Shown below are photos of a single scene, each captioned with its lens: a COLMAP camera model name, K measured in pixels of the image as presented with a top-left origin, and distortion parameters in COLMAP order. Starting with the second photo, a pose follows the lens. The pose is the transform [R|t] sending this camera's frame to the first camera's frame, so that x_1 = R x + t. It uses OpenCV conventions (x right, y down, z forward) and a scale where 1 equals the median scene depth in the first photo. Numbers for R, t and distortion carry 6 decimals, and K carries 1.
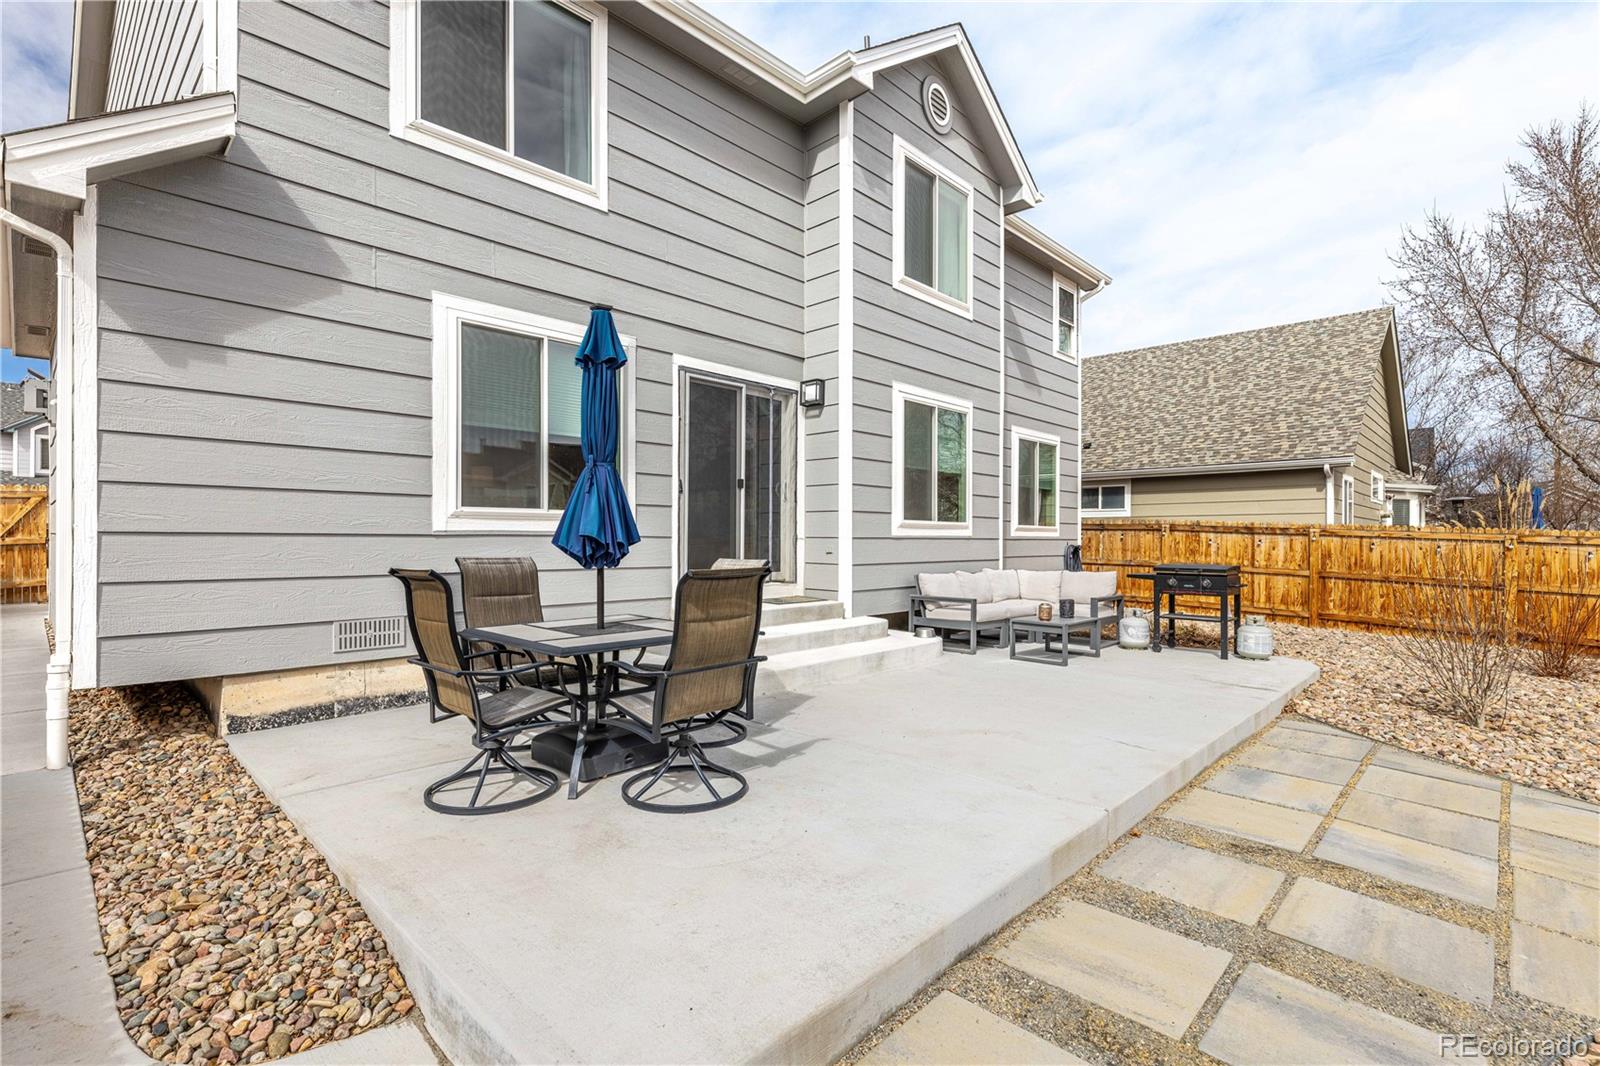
lens RADIAL K [[744.3, 0, 788.4], [0, 744.3, 535.2], [0, 0, 1]] dist [-0.000852, -0.000759]
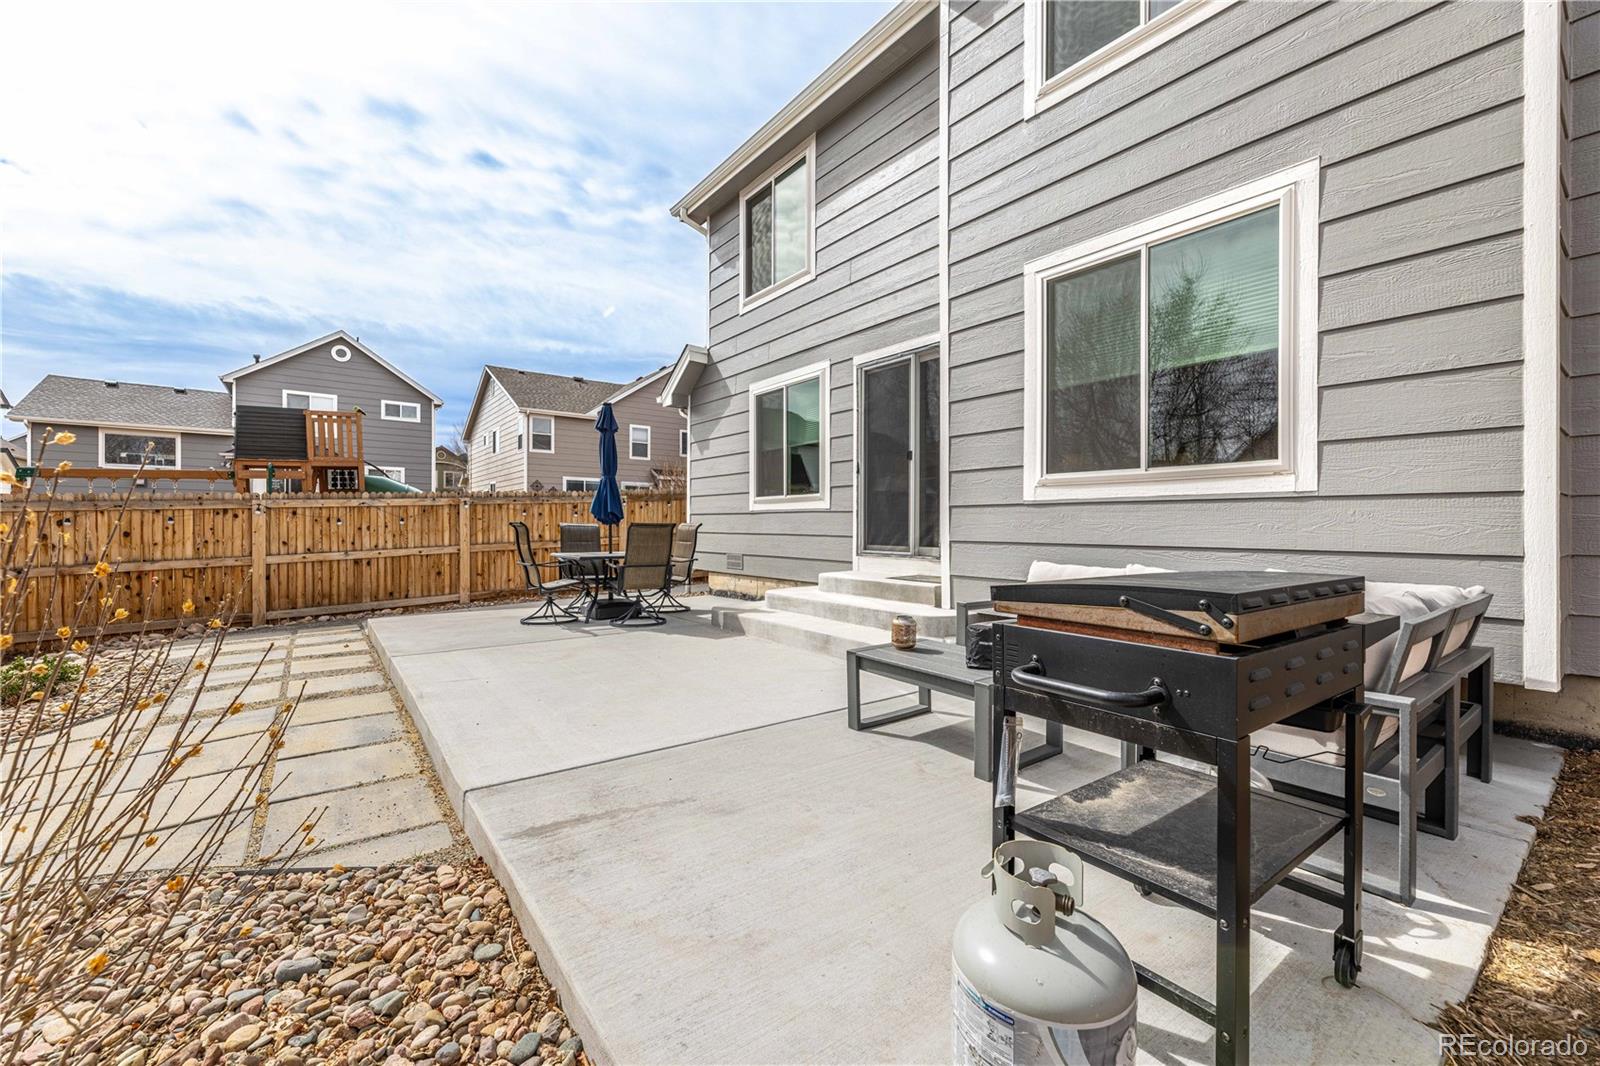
lens RADIAL K [[635.6, 0, 809.8], [0, 635.6, 529.3], [0, 0, 1]] dist [0.001876, 0.000119]
pose [[-0.136152, 0.000590, -0.990688, 0.763152], [-0.001321, 0.999999, 0.000777, 0.027354], [0.990687, 0.001414, -0.136151, 0.942037]]
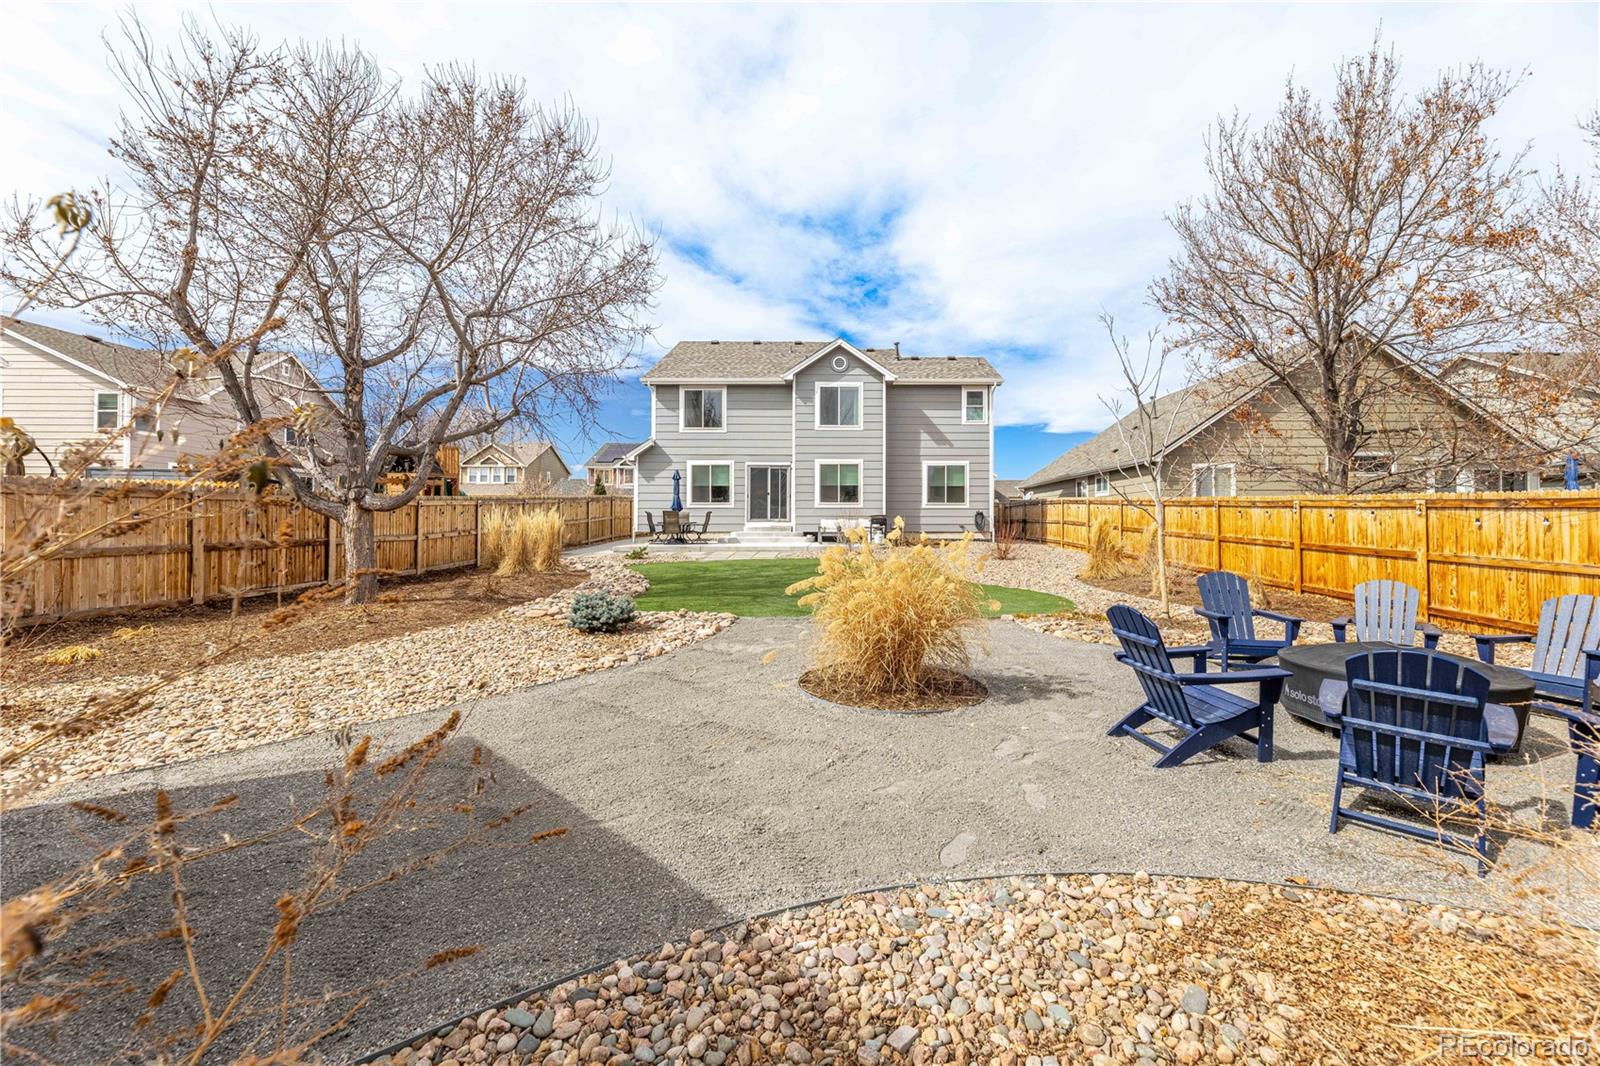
lens RADIAL K [[635.6, 0, 829.9], [0, 635.6, 500.0], [0, 0, 1]] dist [0.001876, 0.000119]
pose [[0.704798, -0.030555, -0.708750, 2.244584], [0.005595, 0.999280, -0.037517, 0.075594], [0.709386, 0.022476, 0.704461, -0.929880]]
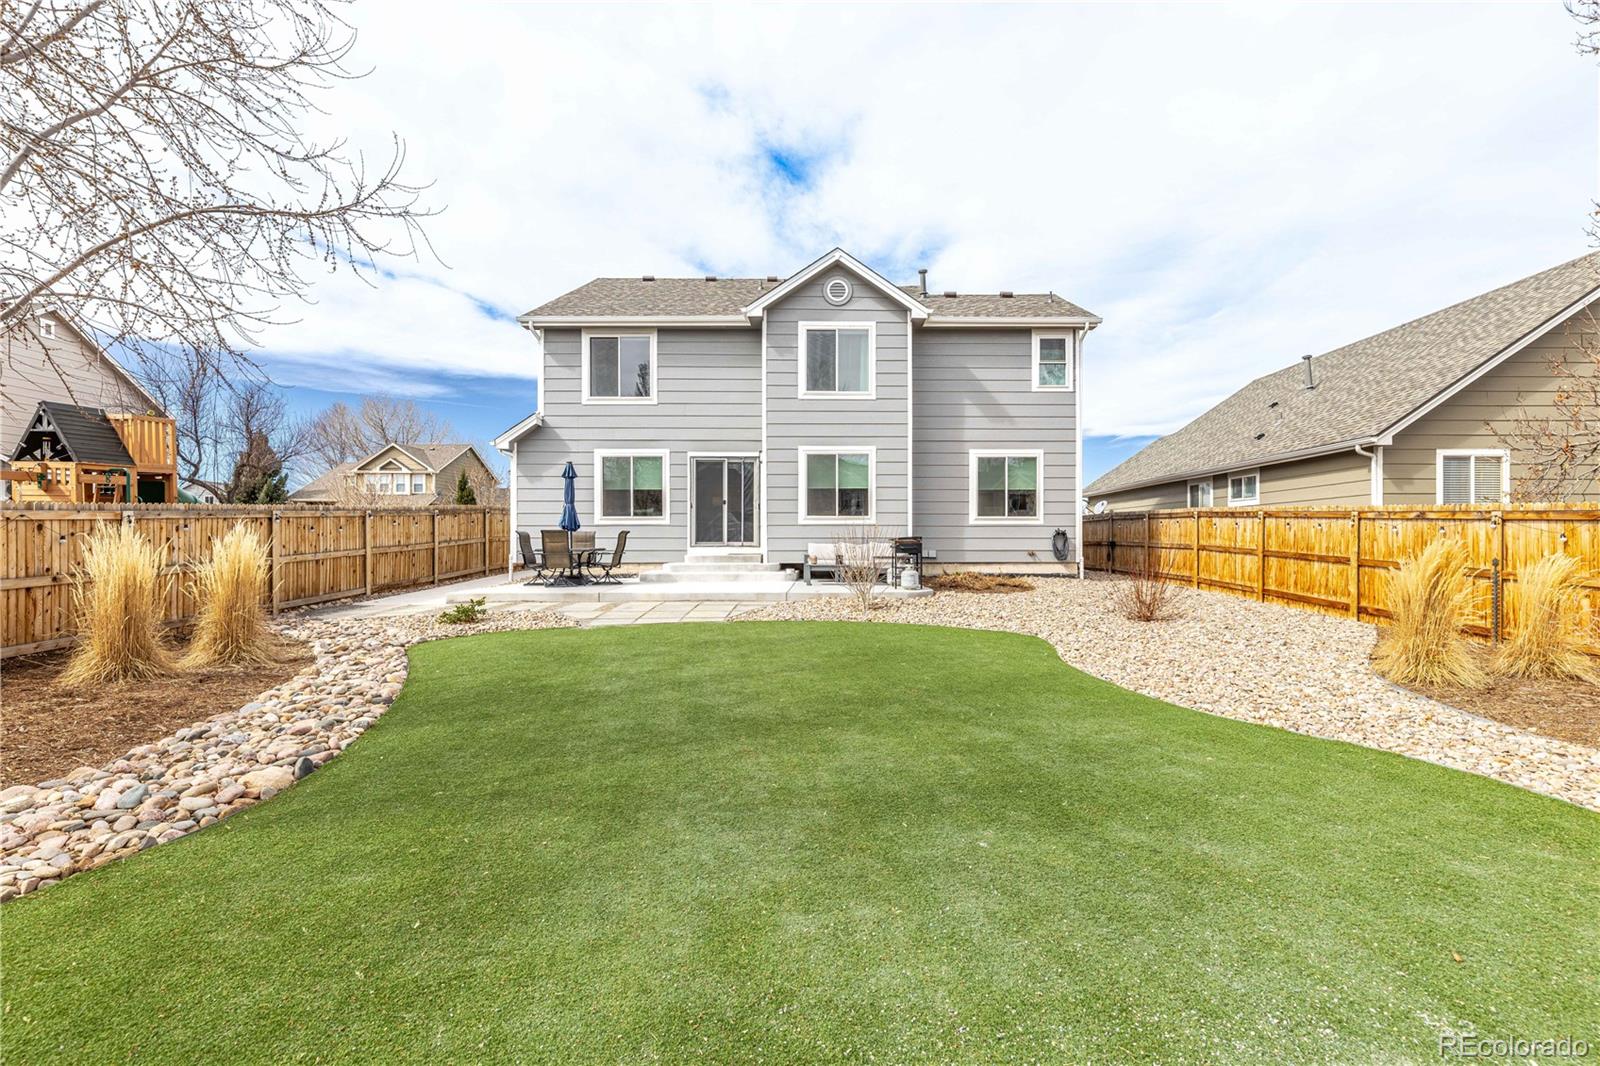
lens RADIAL K [[708.2, 0, 814.4], [0, 708.2, 536.6], [0, 0, 1]] dist [-0.000030, -0.000738]
pose [[0.706243, -0.009502, -0.707906, 1.596369], [0.007123, 0.999955, -0.006316, 0.049436], [0.707934, -0.000582, 0.706278, -0.324276]]
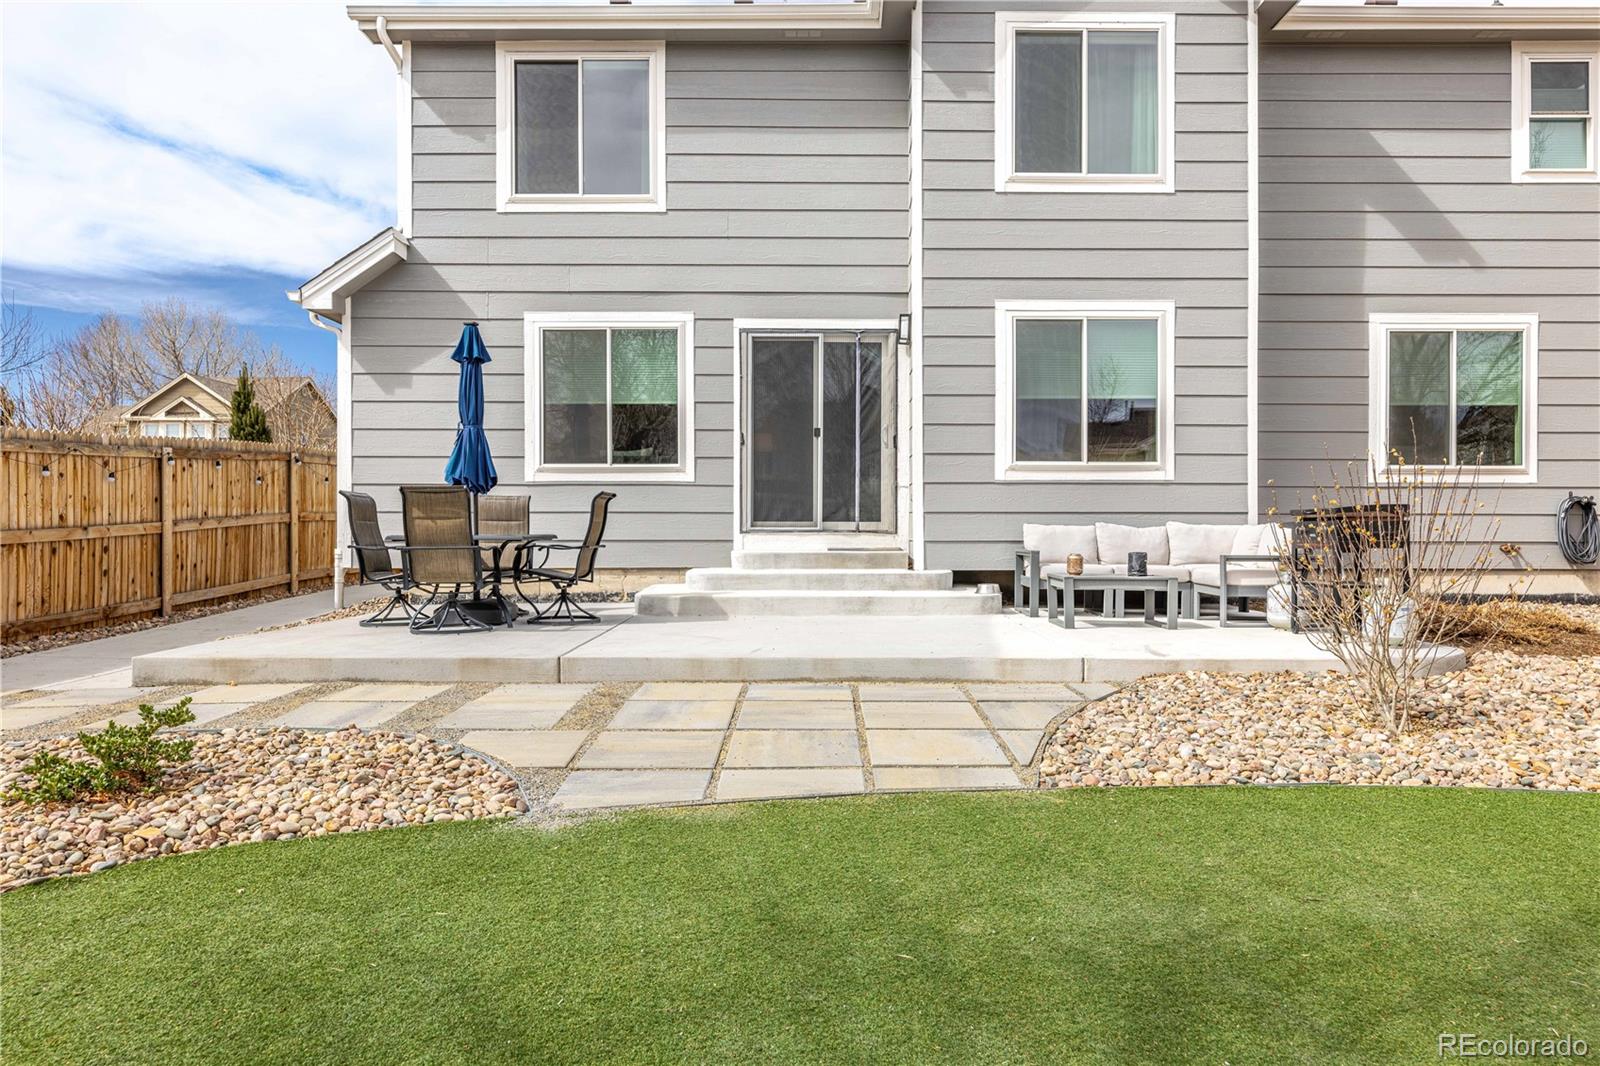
lens RADIAL K [[1025.7, 0, 801.9], [0, 1025.7, 533.9], [0, 0, 1]] dist [0.001704, -0.003659]
pose [[0.697919, -0.000391, -0.716177, 0.883251], [0.004891, 0.999979, 0.004221, 0.060402], [0.716160, -0.006449, 0.697906, 0.008973]]
